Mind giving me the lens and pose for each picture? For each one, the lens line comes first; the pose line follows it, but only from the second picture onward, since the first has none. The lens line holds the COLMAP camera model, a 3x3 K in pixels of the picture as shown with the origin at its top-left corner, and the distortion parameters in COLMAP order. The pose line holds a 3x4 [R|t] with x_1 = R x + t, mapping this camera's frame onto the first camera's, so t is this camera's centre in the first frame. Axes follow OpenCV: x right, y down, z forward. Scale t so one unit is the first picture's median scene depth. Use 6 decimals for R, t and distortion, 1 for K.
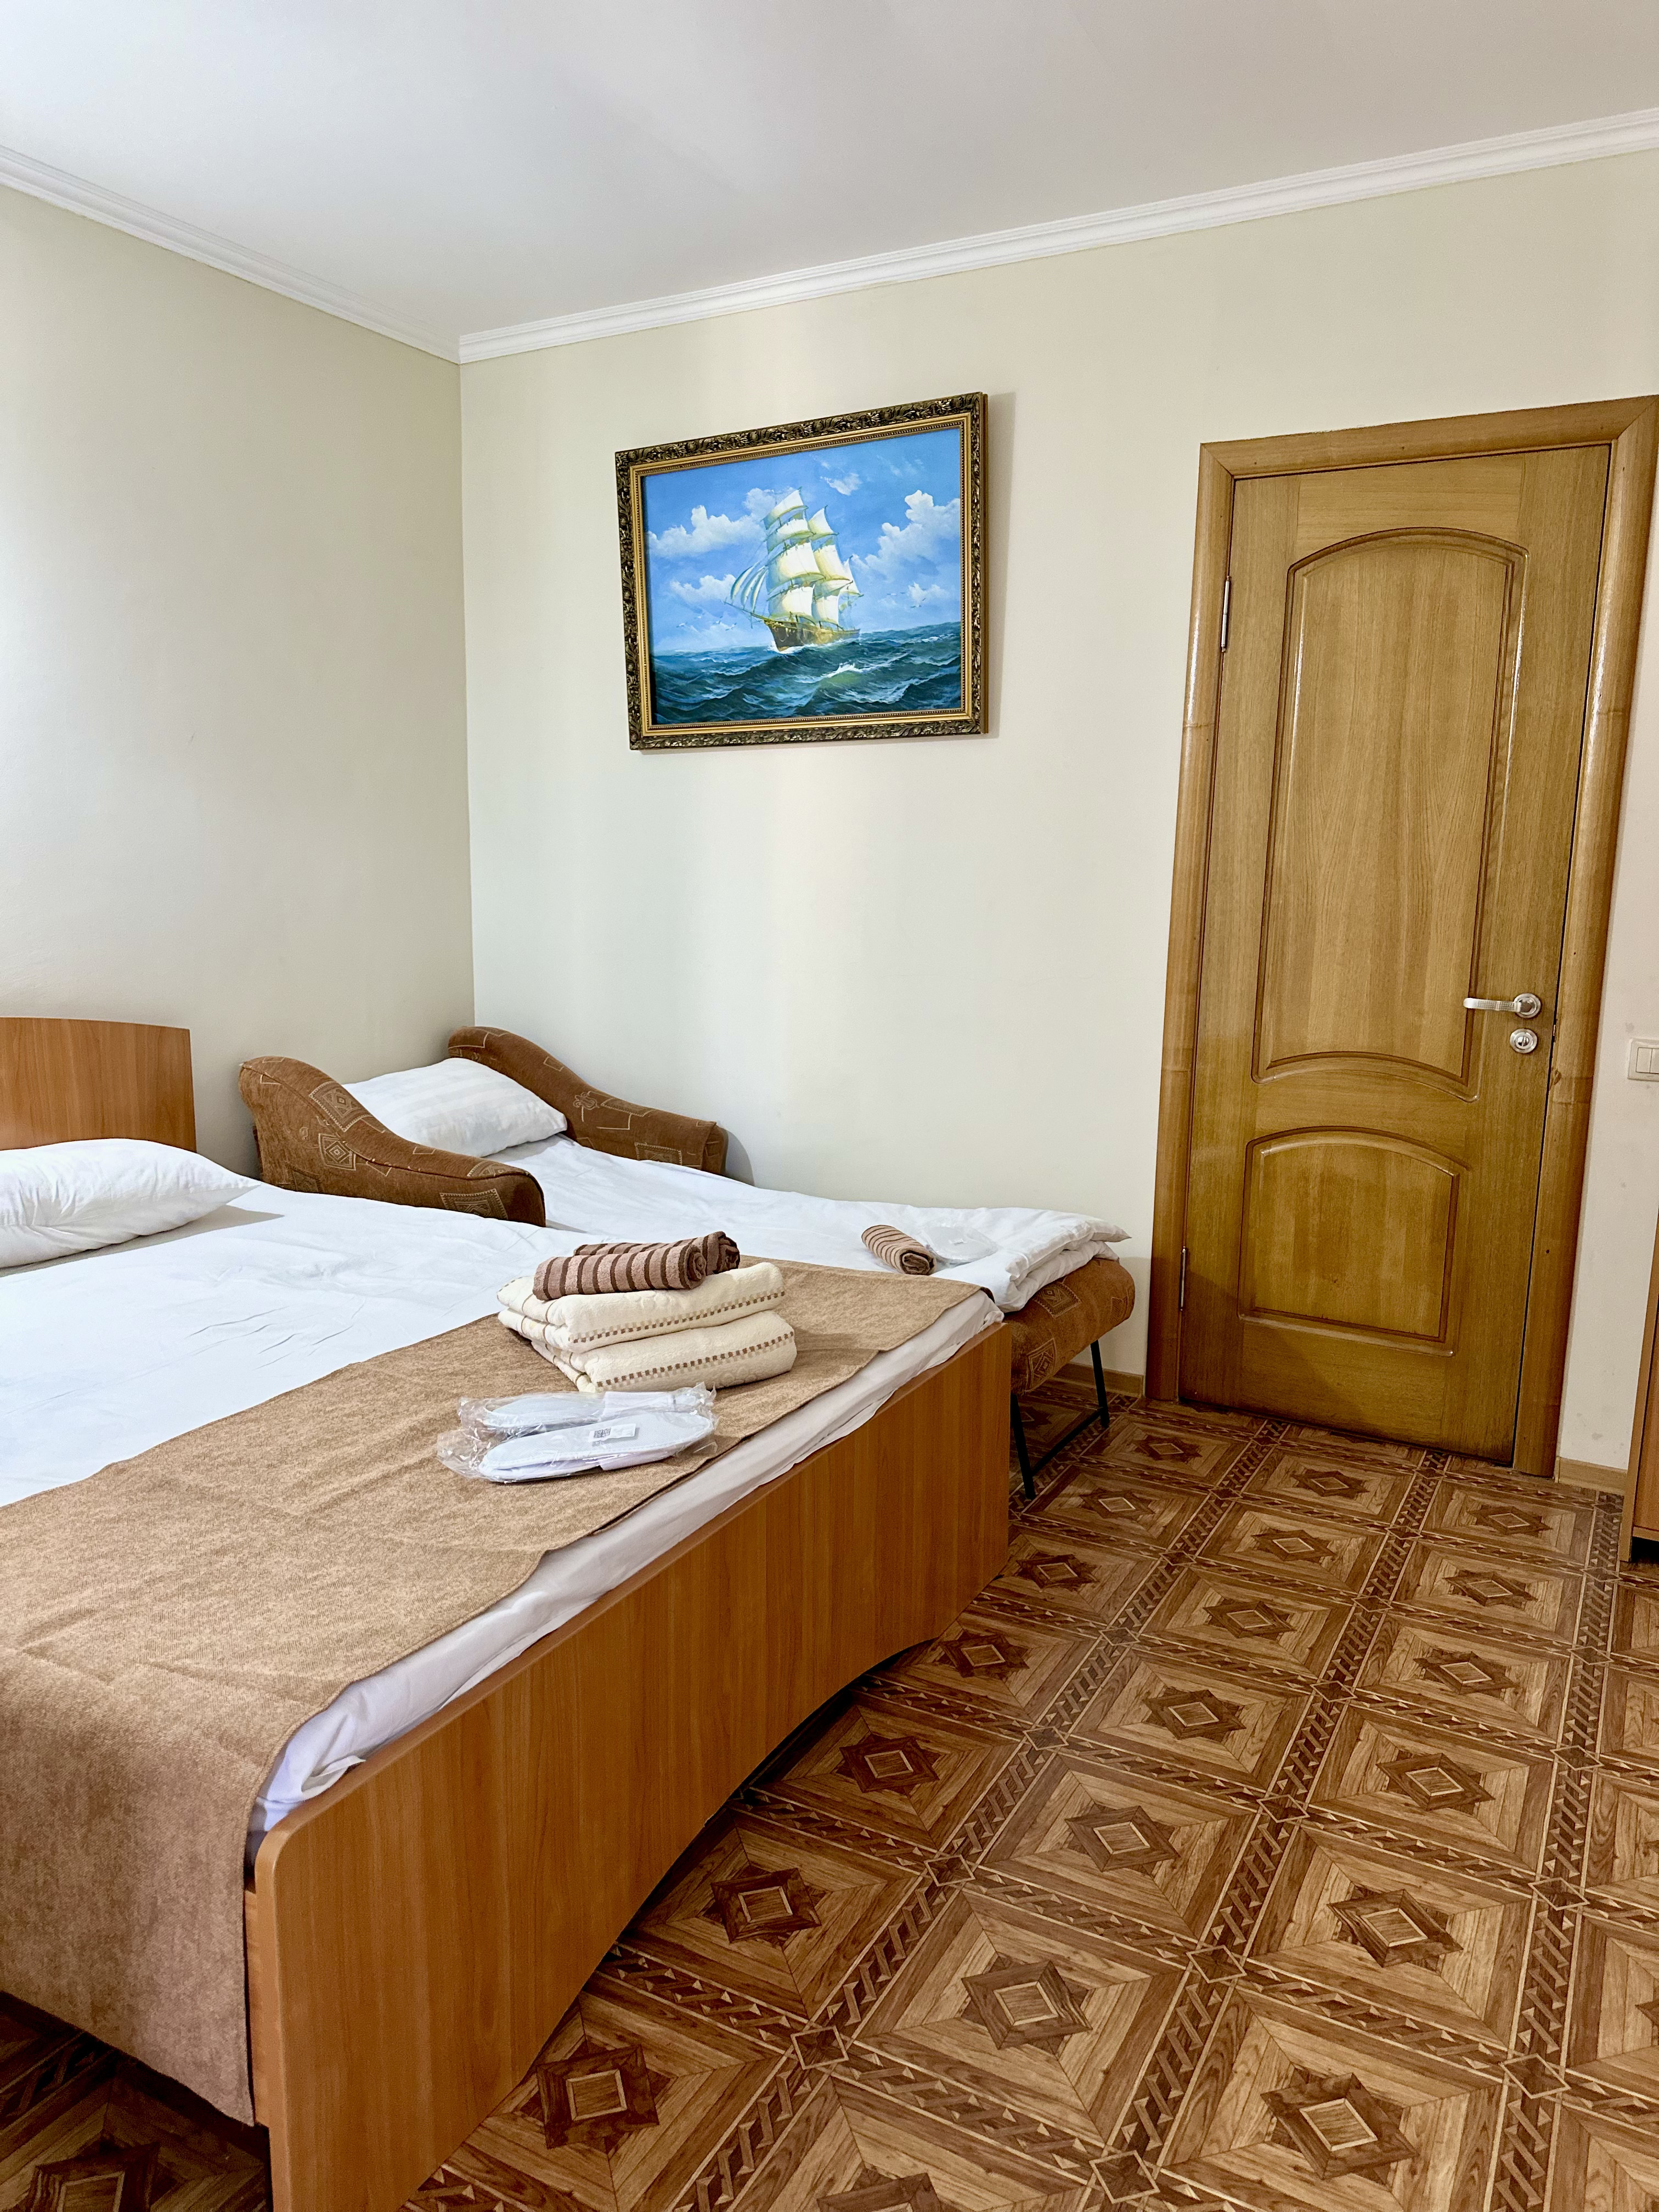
lens RADIAL K [[1554.9, 0, 840.9], [0, 1554.9, 1107.5], [0, 0, 1]] dist [0.090195, -0.087493]
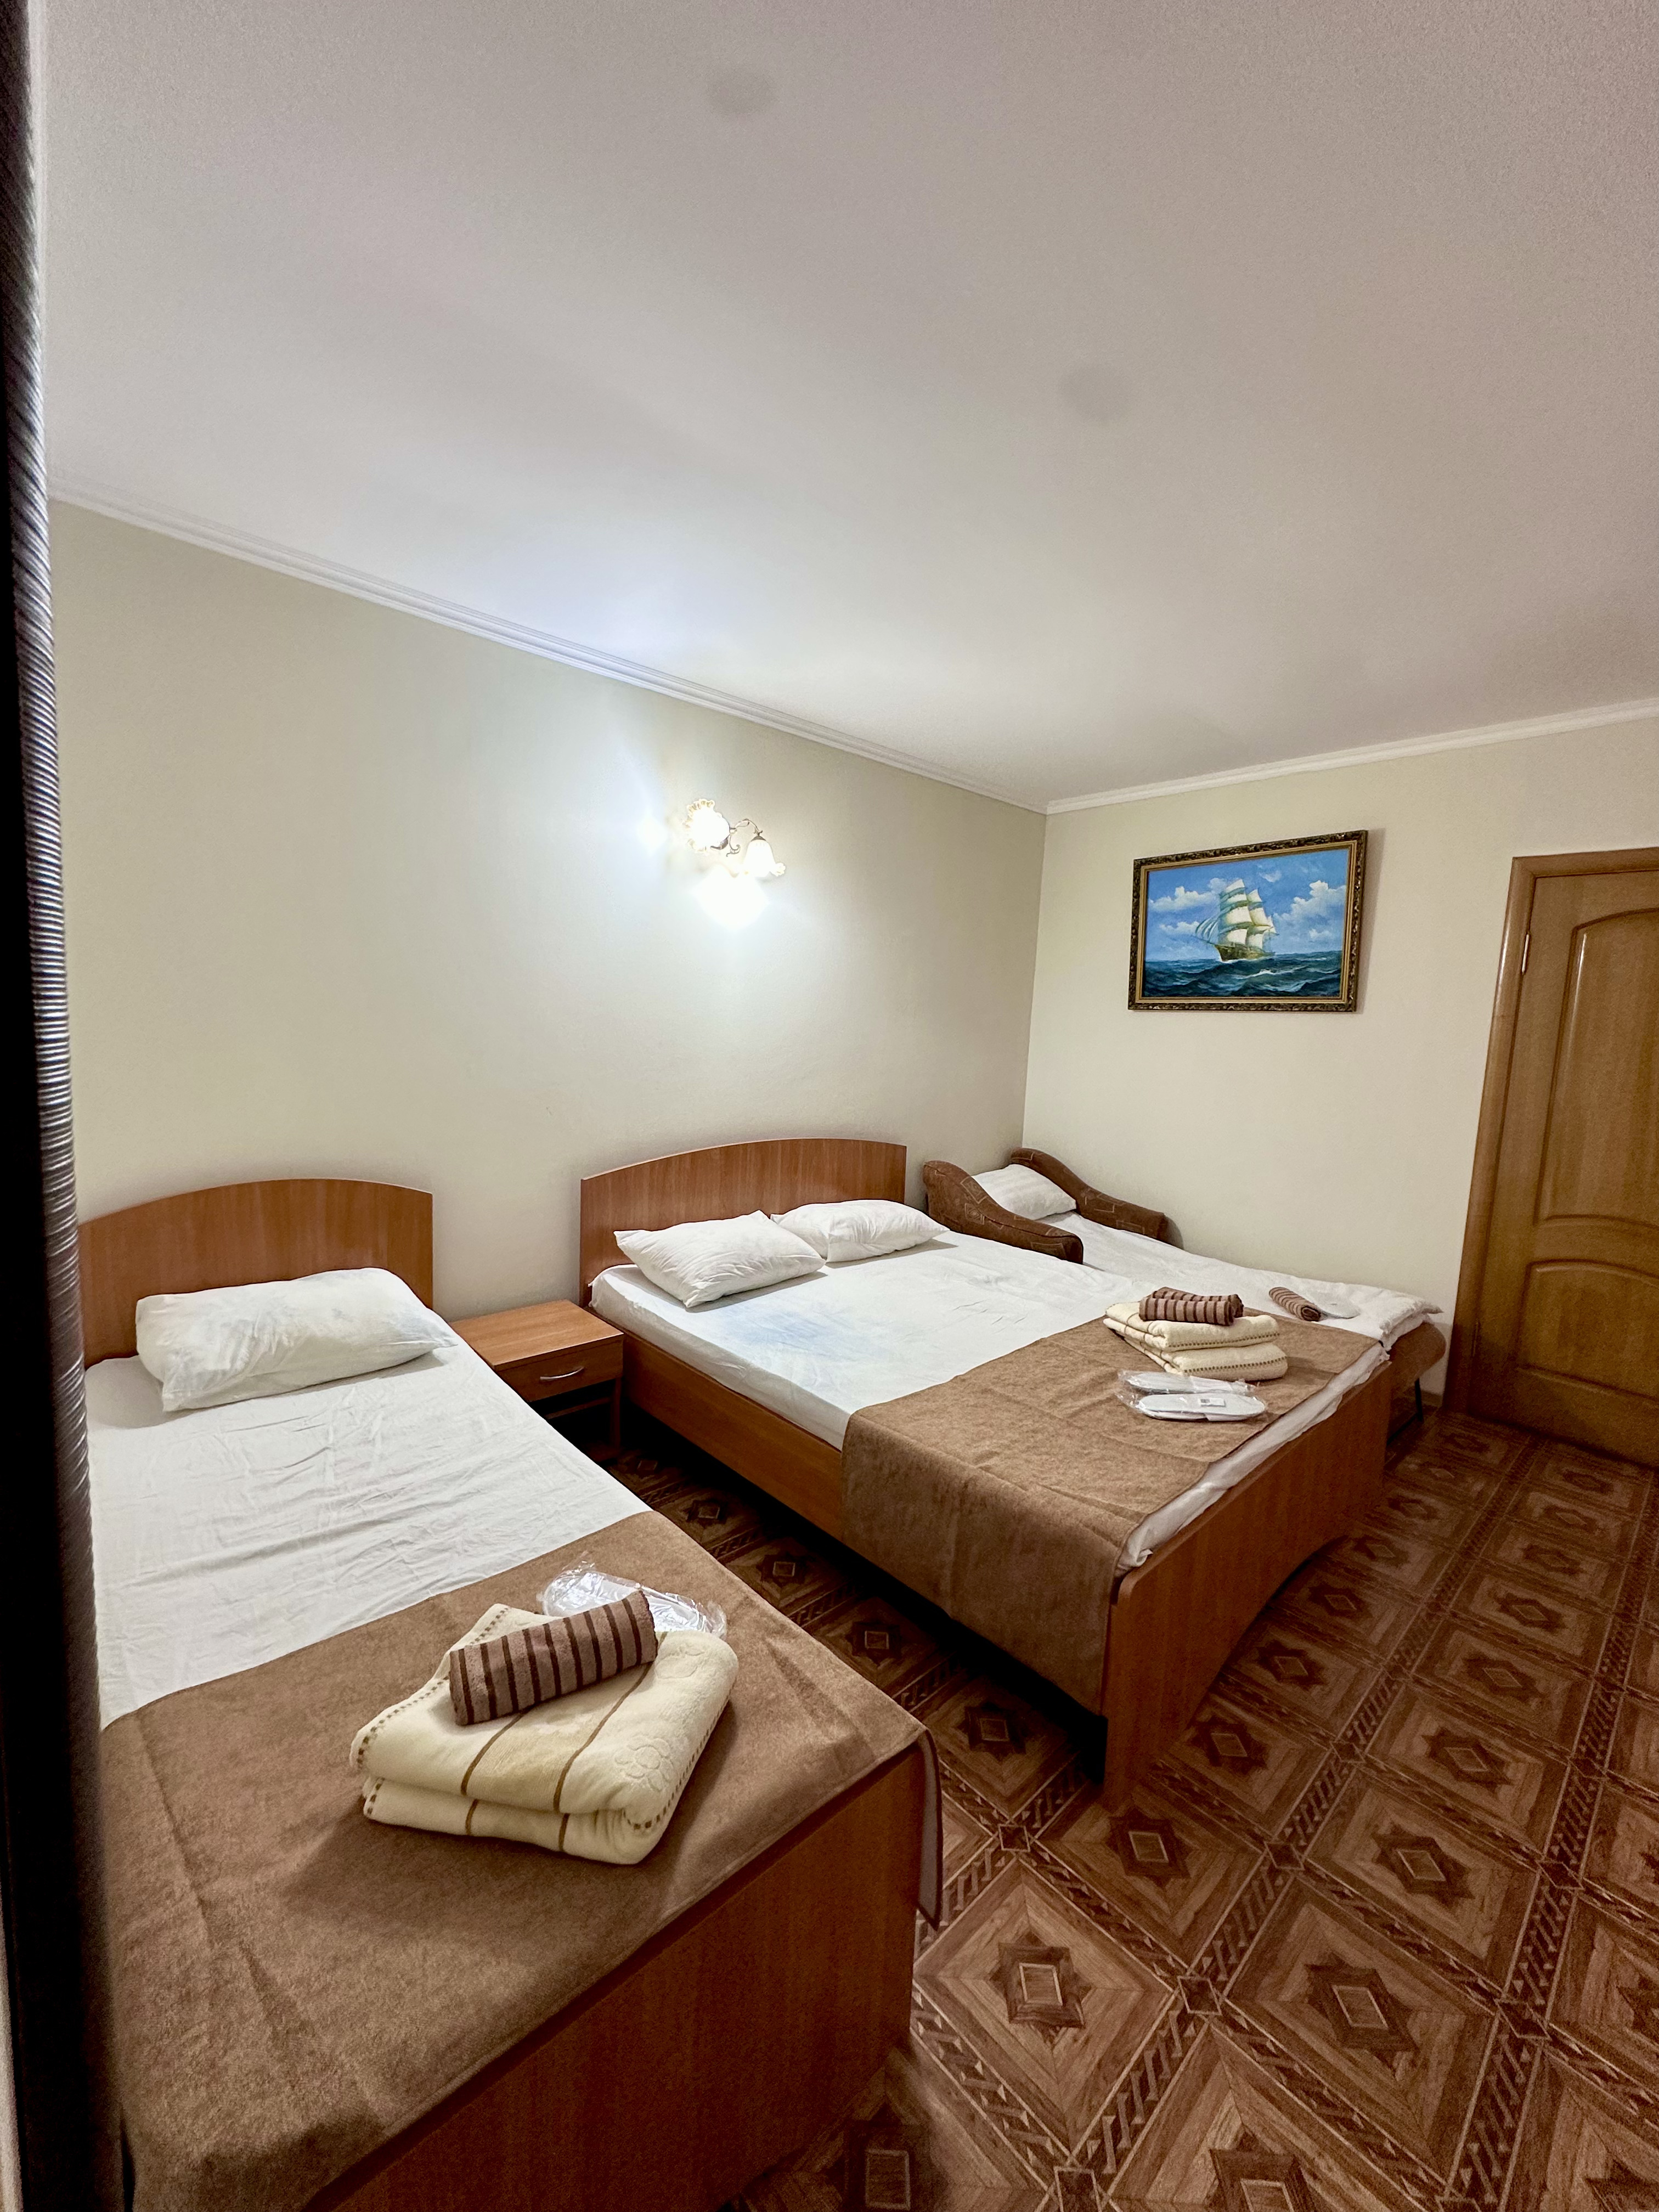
lens RADIAL K [[881.1, 0, 836.2], [0, 881.1, 1103.7], [0, 0, 1]] dist [-0.003686, 0.000815]
pose [[0.948691, 0.059343, -0.310588, -0.152659], [-0.079944, 0.995335, -0.054012, -0.036371], [0.305933, 0.076070, 0.949009, -0.119487]]
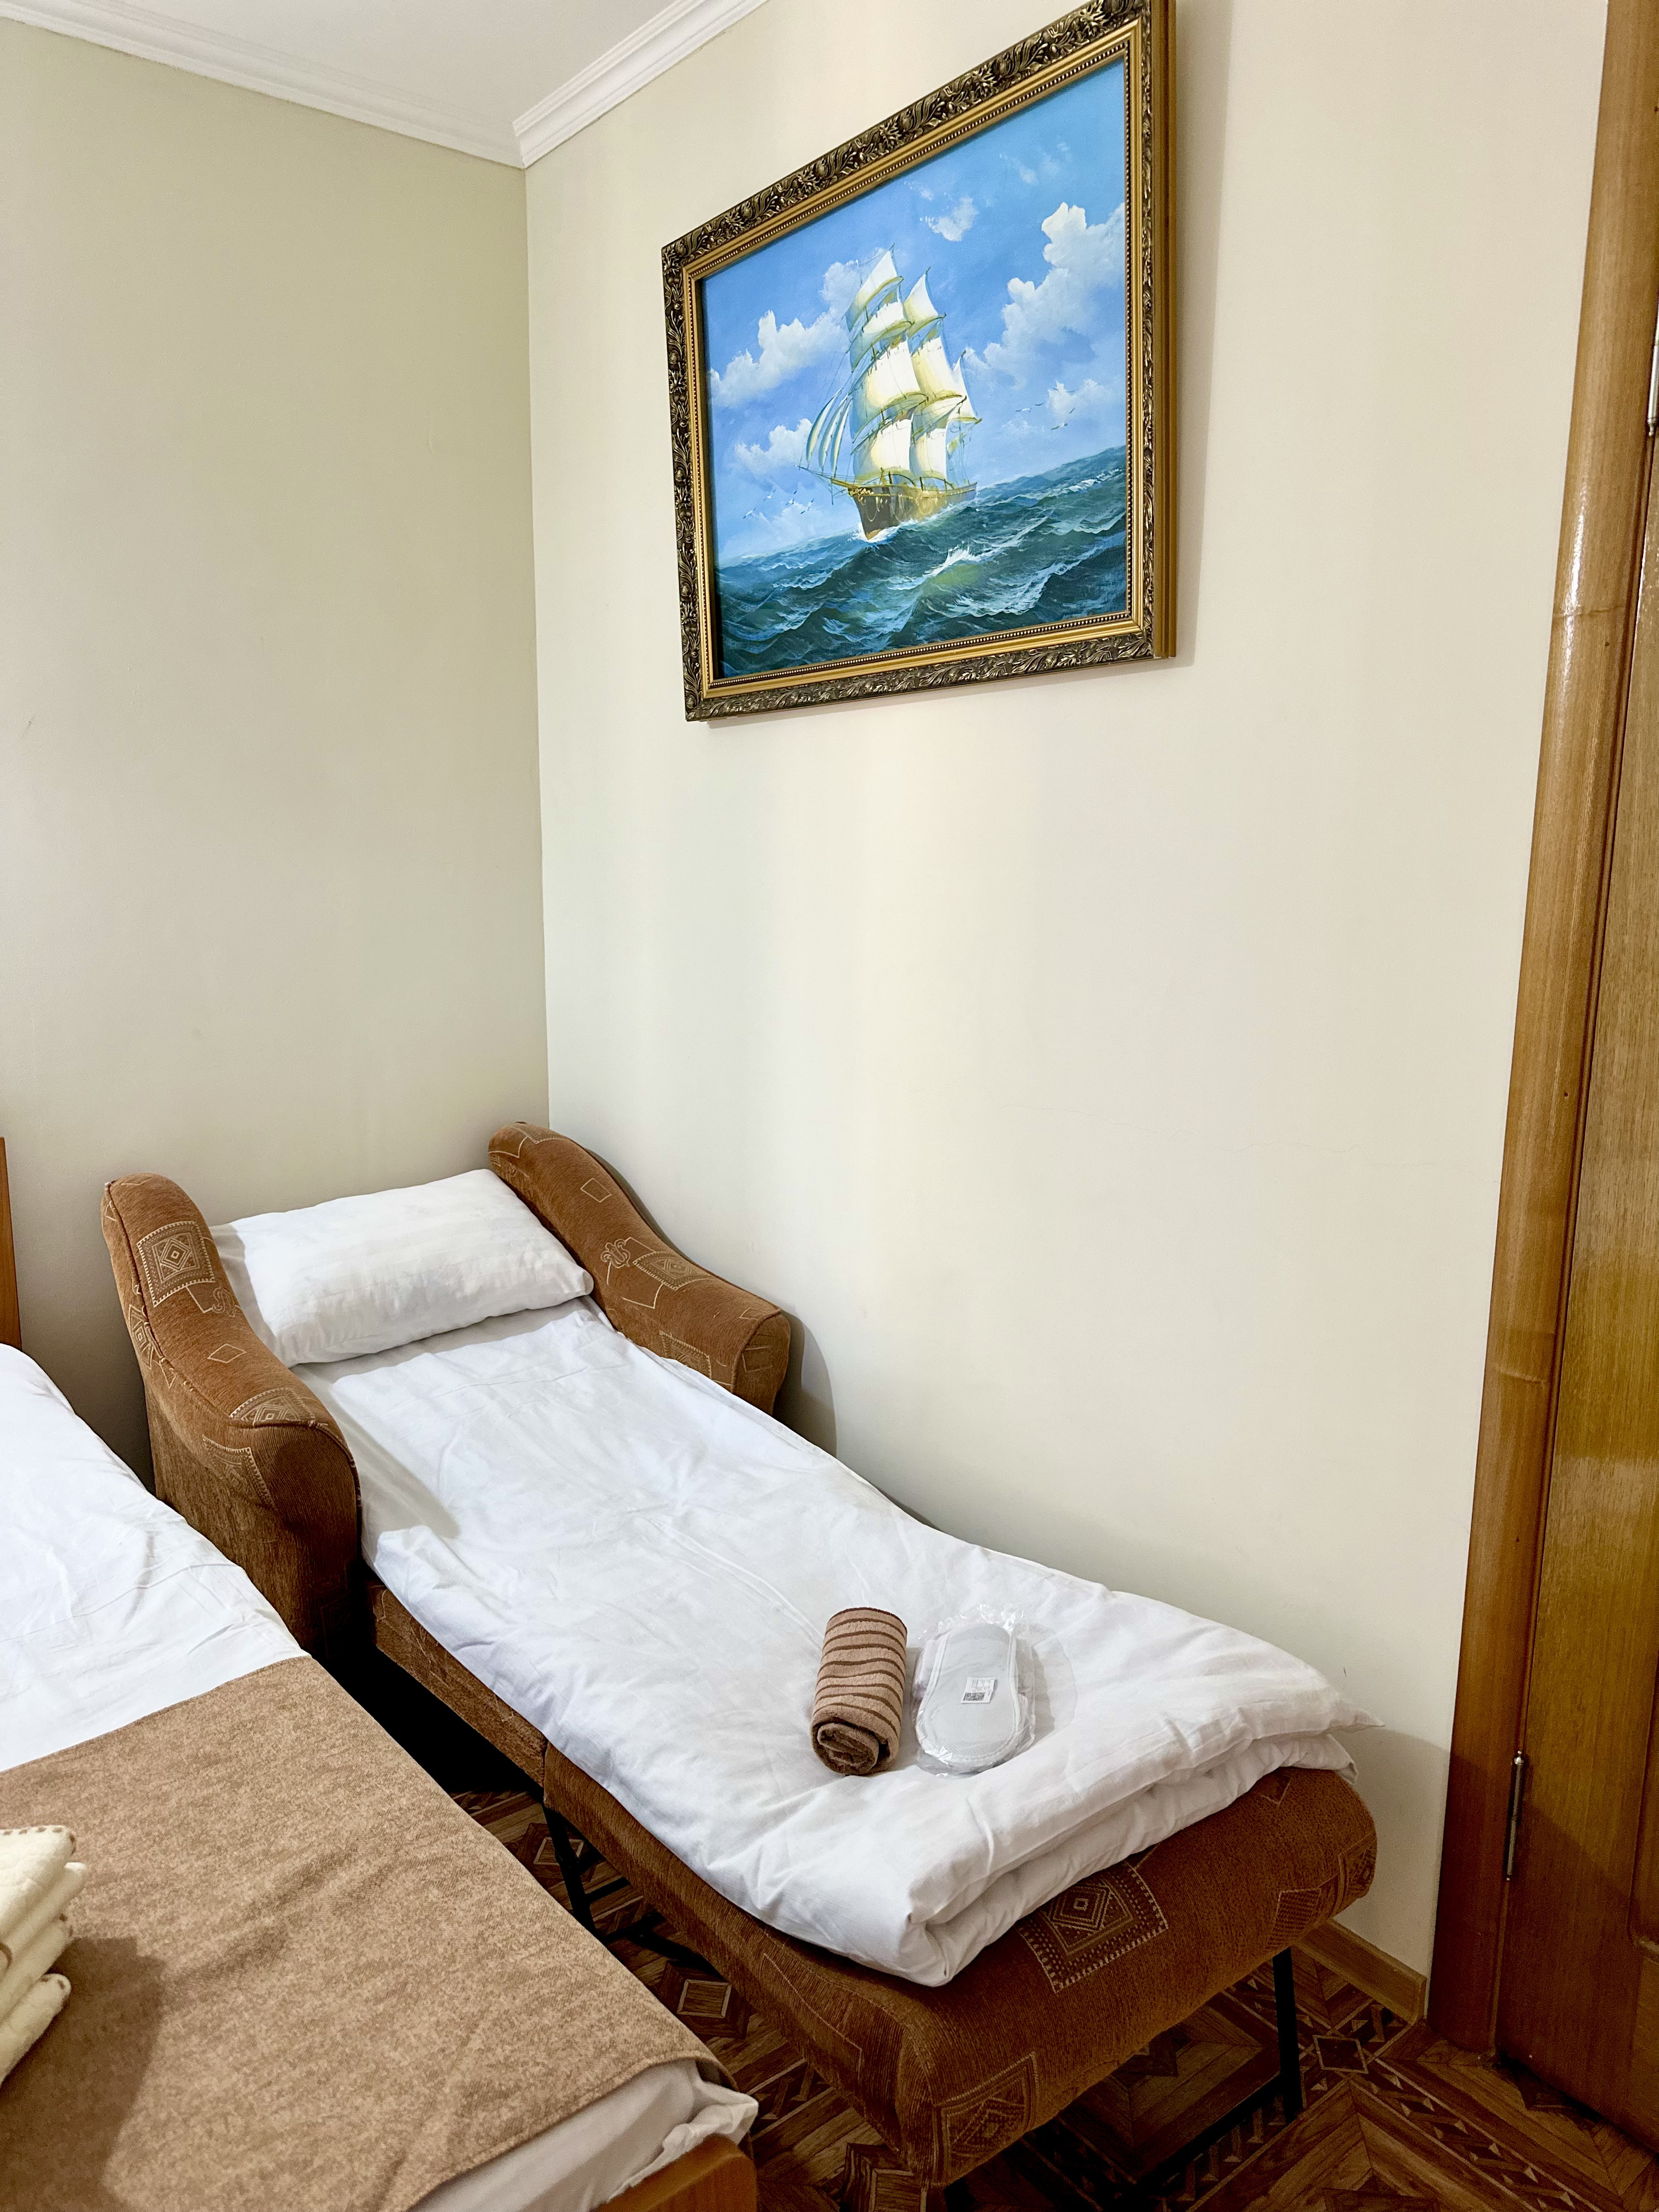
lens RADIAL K [[1568.1, 0, 829.5], [0, 1568.1, 1106.0], [0, 0, 1]] dist [0.039780, -0.056222]
pose [[0.921503, 0.059572, -0.383775, 0.202394], [-0.058217, 0.998189, 0.015157, -0.097466], [0.383983, 0.008375, 0.923302, 0.498442]]
